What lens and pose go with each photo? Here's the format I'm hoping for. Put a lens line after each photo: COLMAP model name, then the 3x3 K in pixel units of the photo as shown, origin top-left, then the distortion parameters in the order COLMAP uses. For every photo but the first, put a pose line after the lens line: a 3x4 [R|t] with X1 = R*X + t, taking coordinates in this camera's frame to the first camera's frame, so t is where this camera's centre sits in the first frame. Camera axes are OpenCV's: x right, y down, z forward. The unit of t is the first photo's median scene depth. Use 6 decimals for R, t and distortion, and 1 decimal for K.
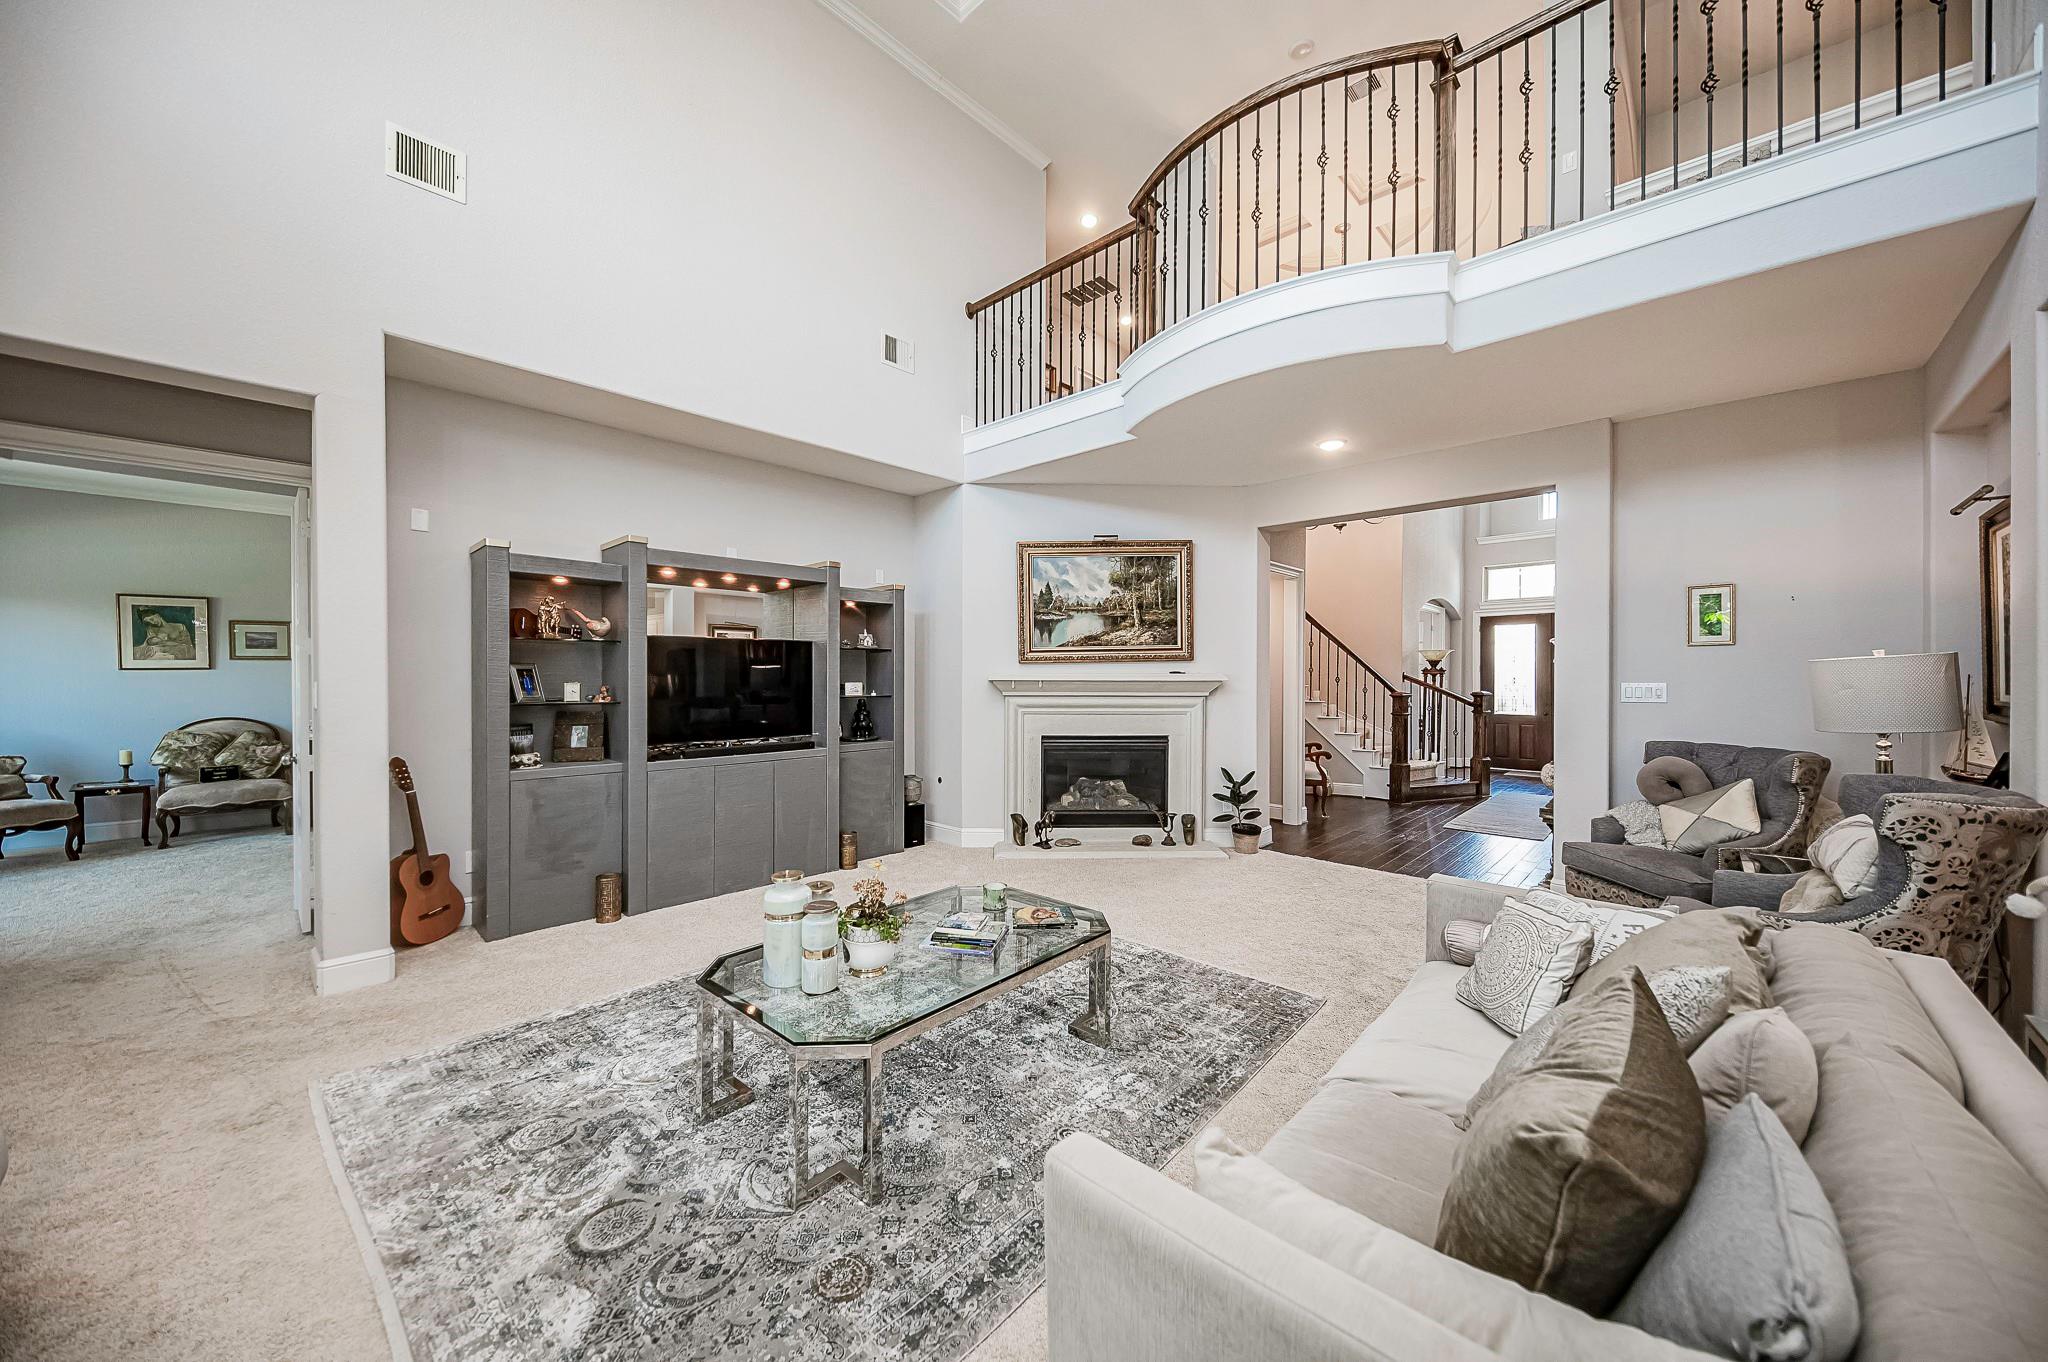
lens RADIAL K [[718.1, 0, 1024.0], [0, 718.1, 681.0], [0, 0, 1]] dist [-0.000770, -0.000193]
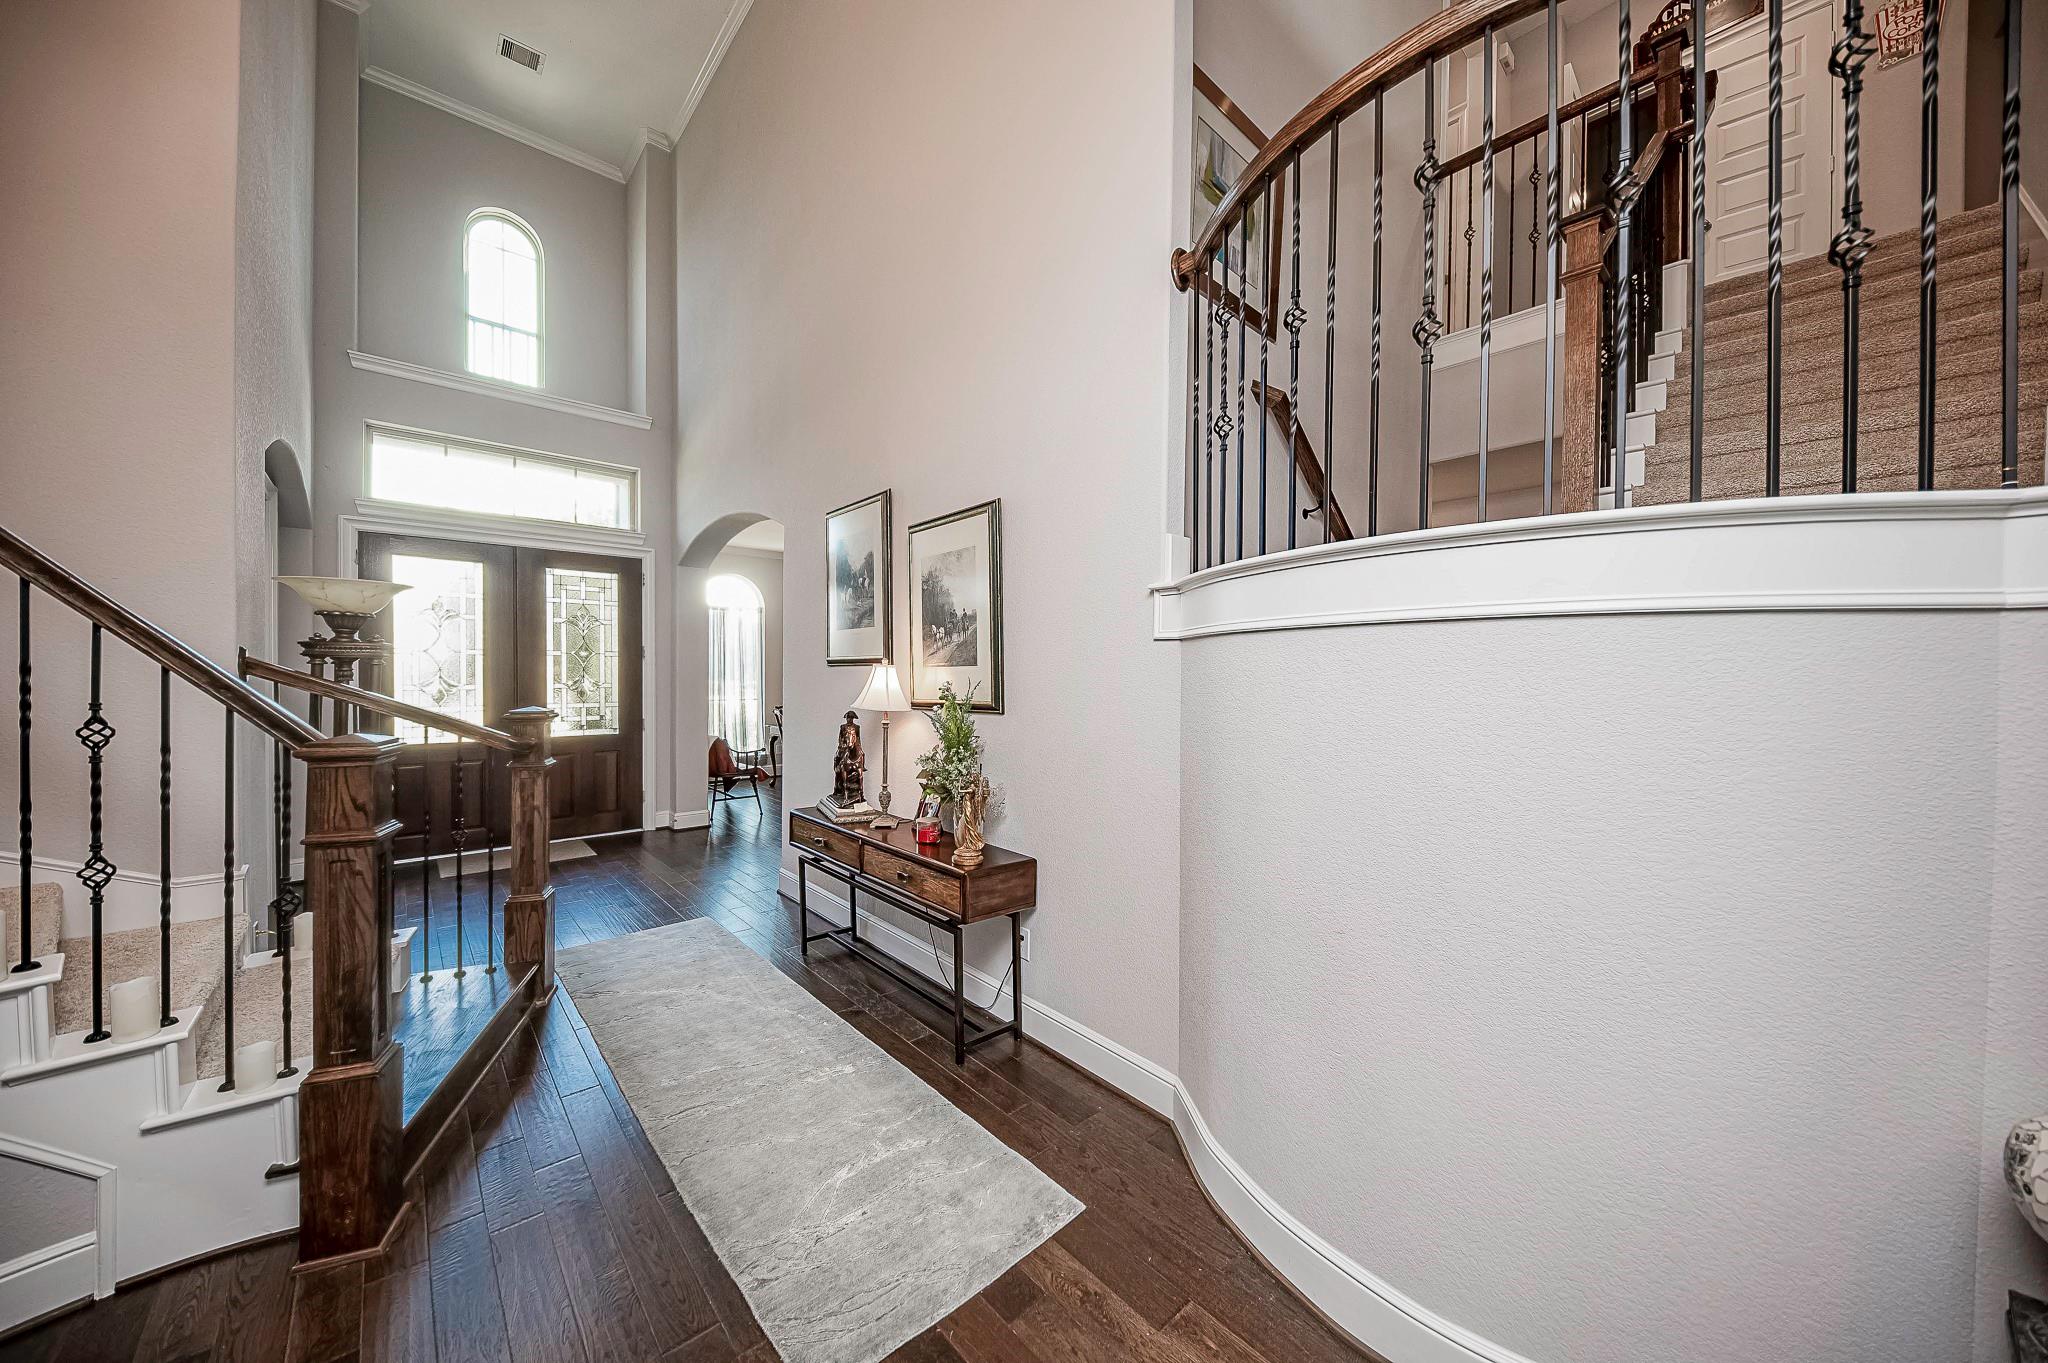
lens RADIAL K [[714.1, 0, 1015.6], [0, 714.1, 681.2], [0, 0, 1]] dist [0.010033, -0.006306]
pose [[0.094406, -0.018984, 0.995353, 0.254176], [-0.003676, 0.999805, 0.019418, -0.004499], [-0.995527, -0.005492, 0.094317, 0.609093]]
